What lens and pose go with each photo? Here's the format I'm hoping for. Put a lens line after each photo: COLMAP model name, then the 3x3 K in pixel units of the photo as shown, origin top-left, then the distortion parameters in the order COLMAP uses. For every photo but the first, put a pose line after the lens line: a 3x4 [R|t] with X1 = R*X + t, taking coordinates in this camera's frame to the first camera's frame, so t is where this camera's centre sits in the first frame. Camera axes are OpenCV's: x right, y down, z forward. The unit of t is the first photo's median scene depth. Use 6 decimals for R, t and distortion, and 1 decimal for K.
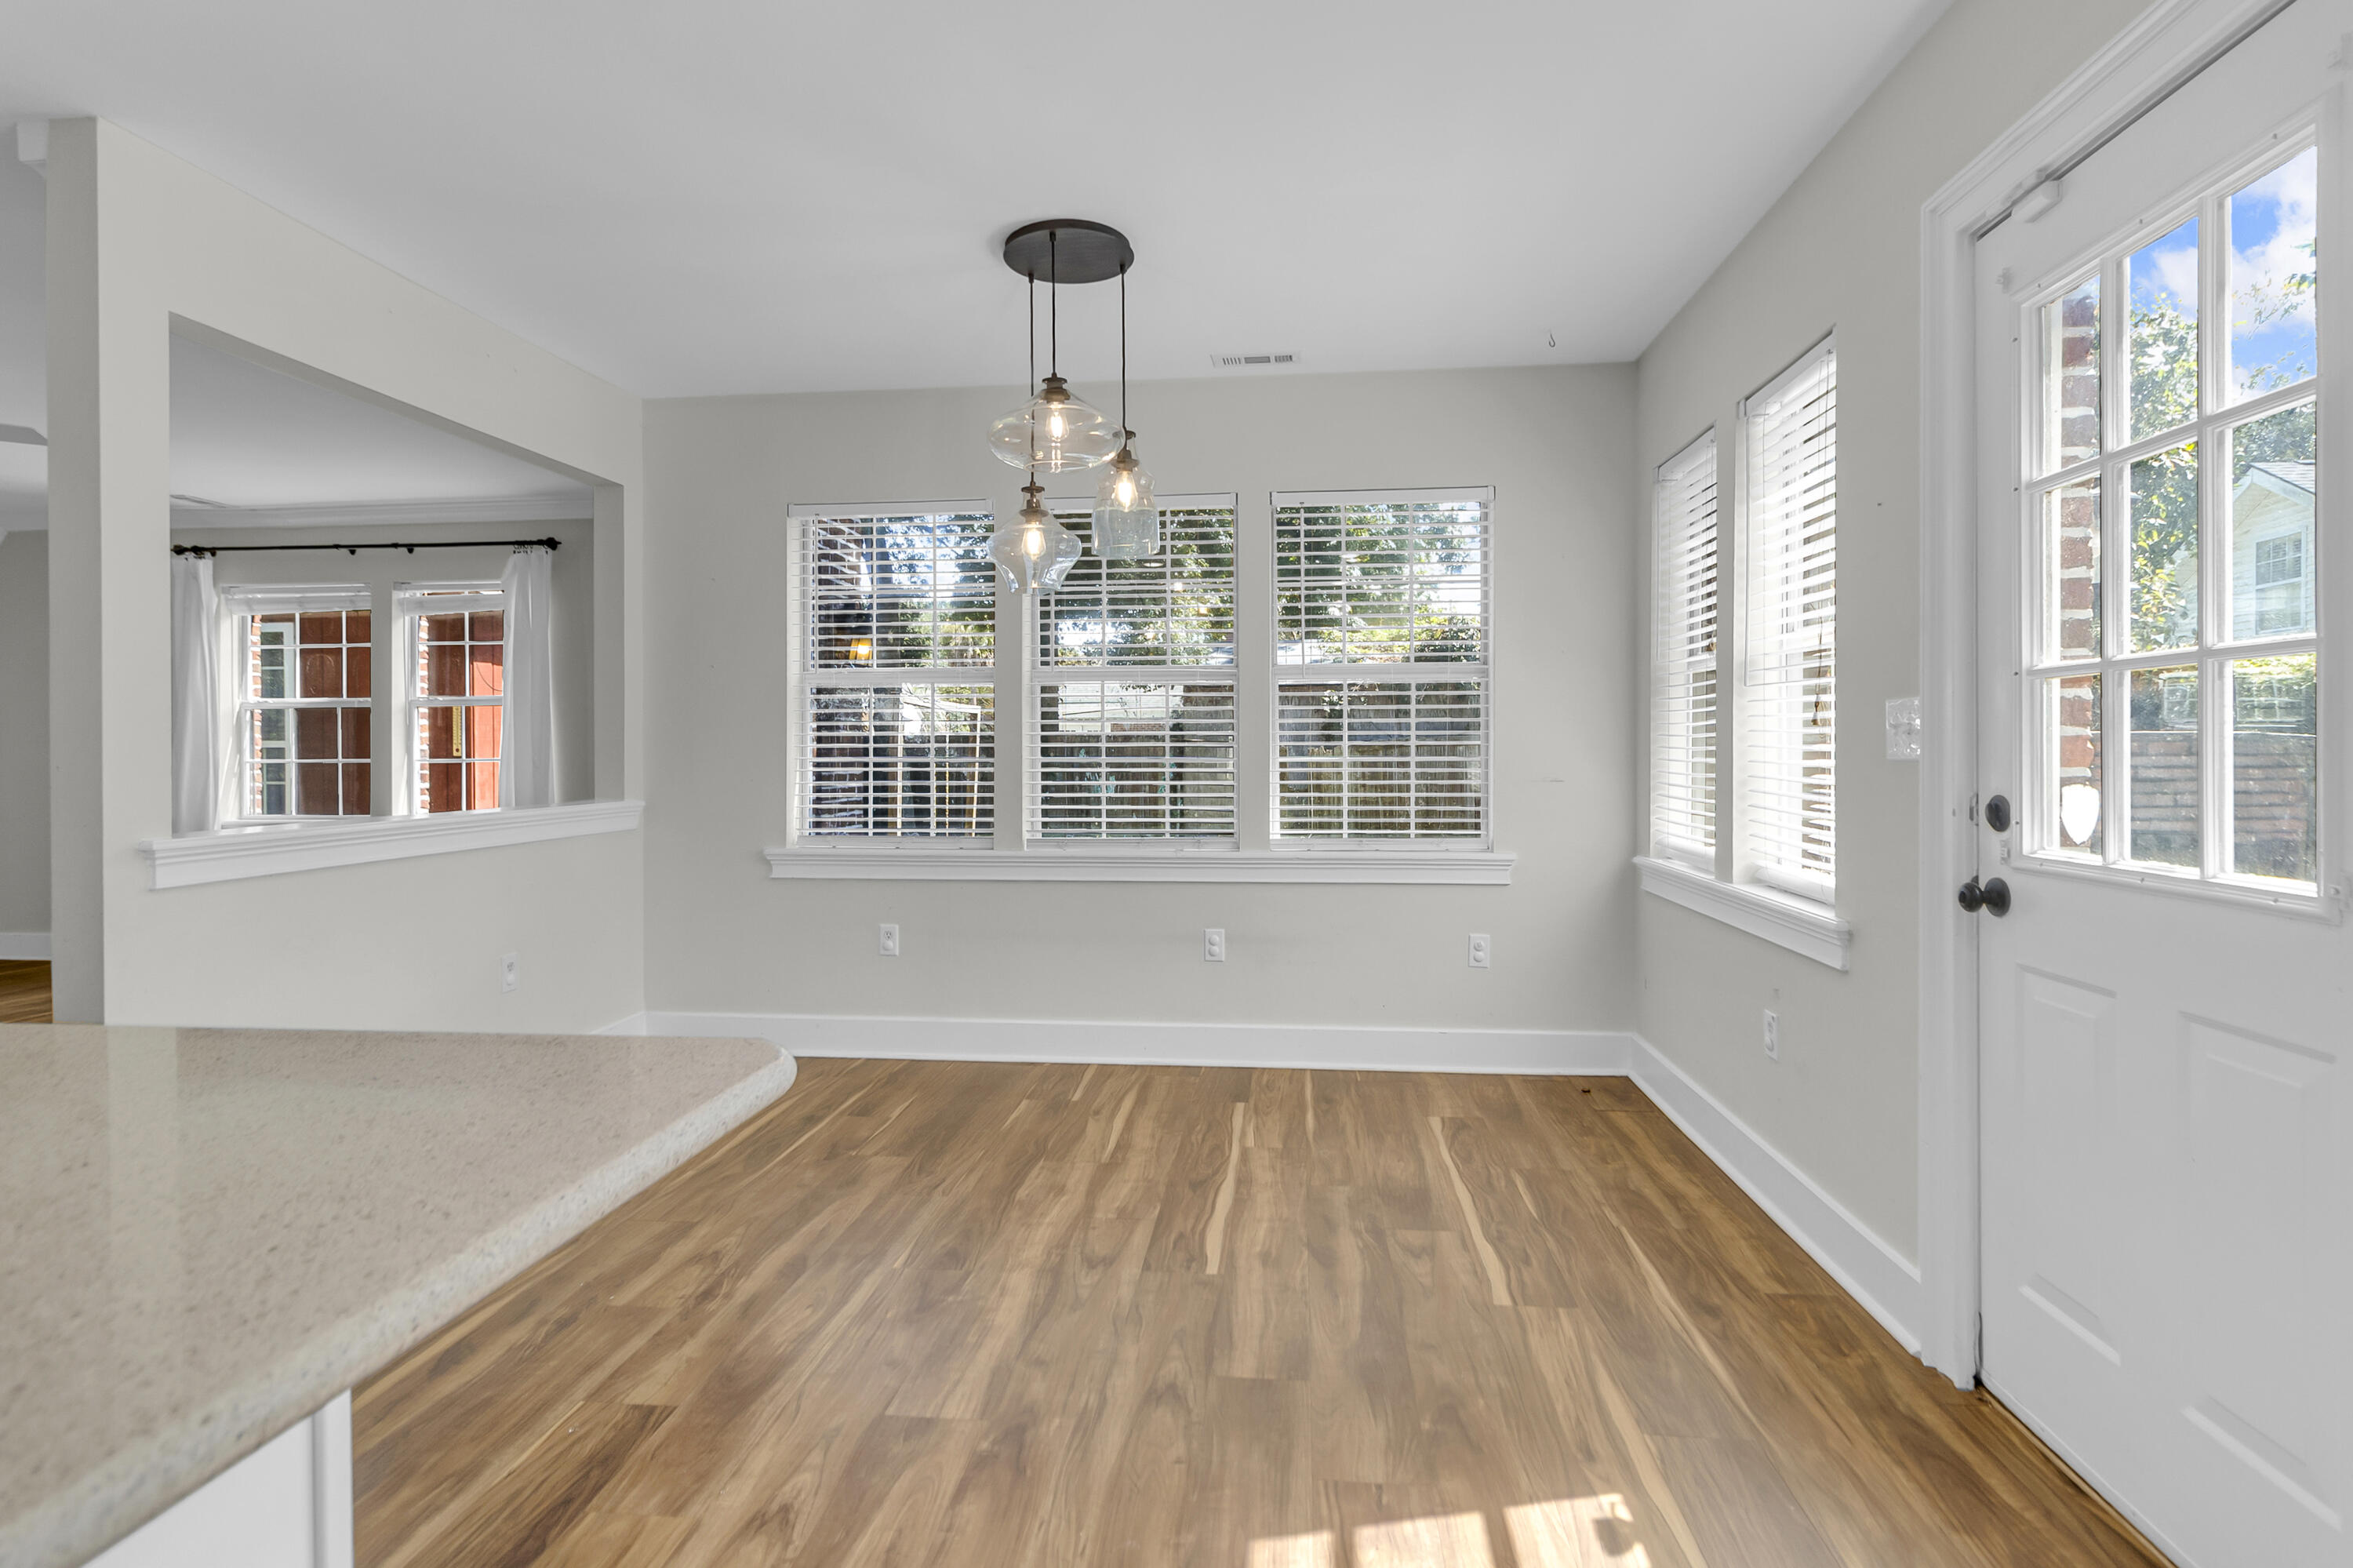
lens RADIAL K [[1139.2, 0, 1183.3], [0, 1139.2, 763.6], [0, 0, 1]] dist [0.002956, 0.001020]
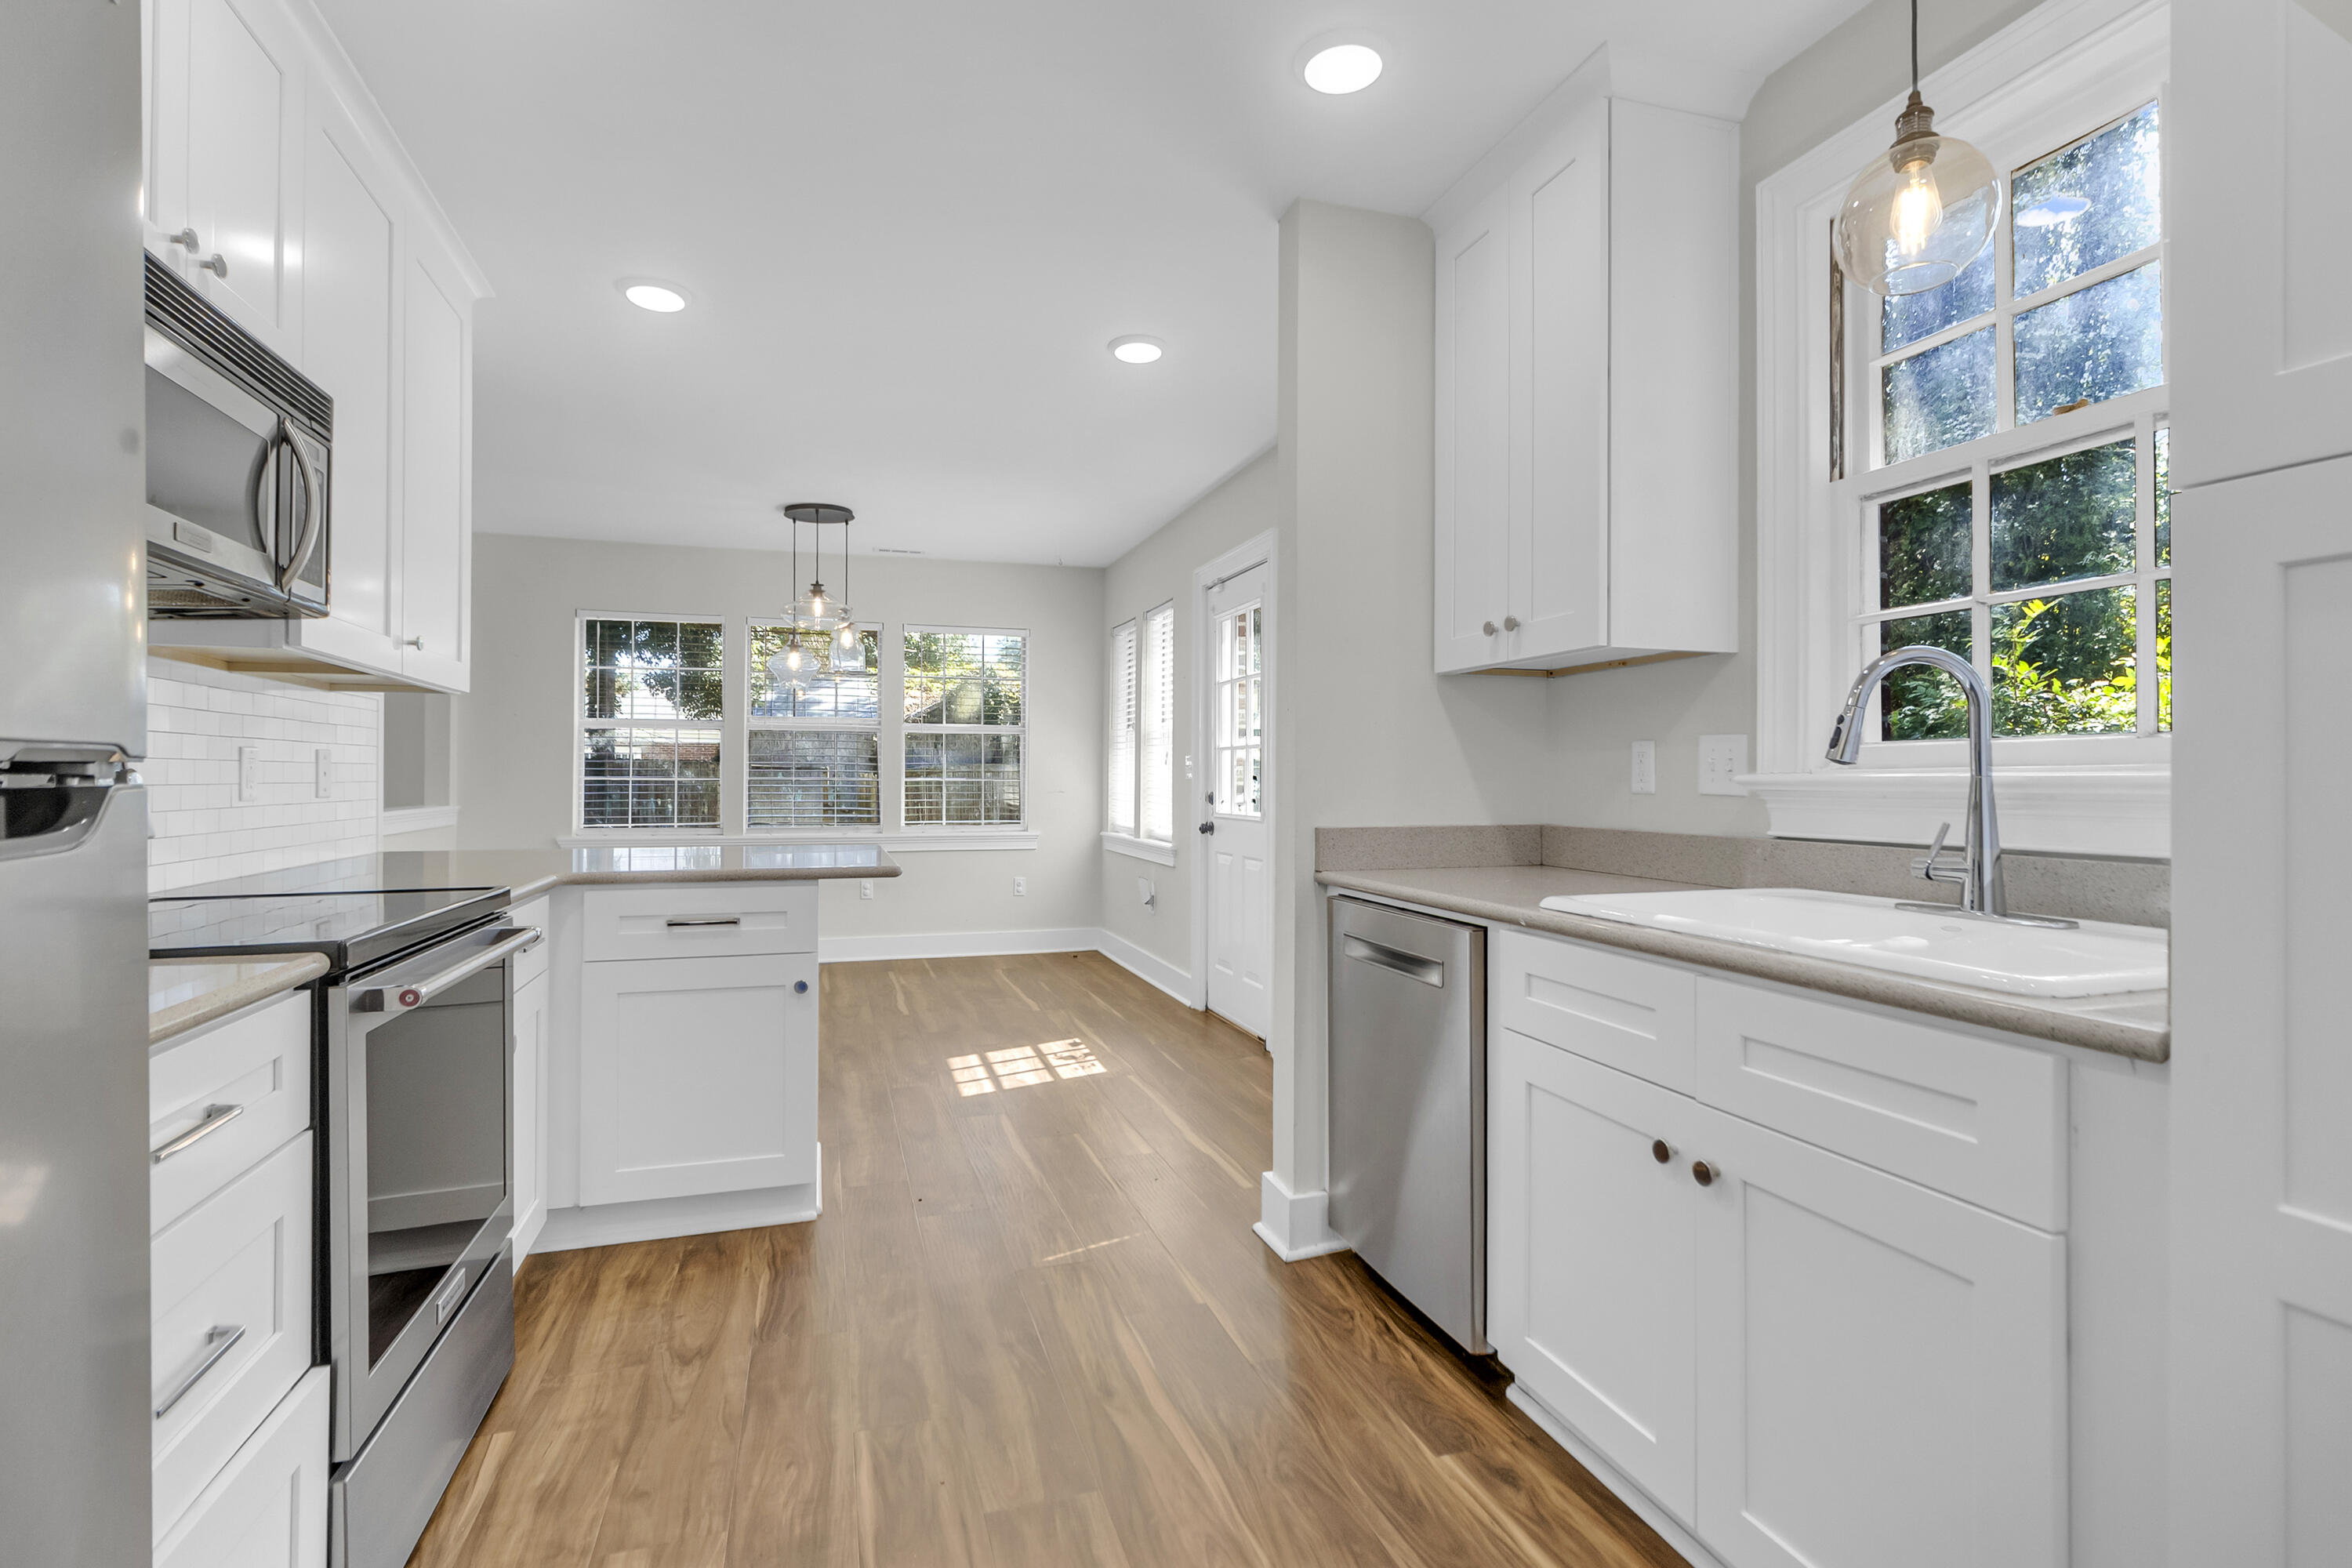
lens RADIAL K [[1093.0, 0, 1168.3], [0, 1093.0, 782.5], [0, 0, 1]] dist [0.001258, 0.000341]
pose [[0.917269, 0.005419, 0.398231, -0.290894], [-0.003529, 0.999979, -0.005479, 0.013186], [-0.398252, 0.003620, 0.917269, -0.921007]]
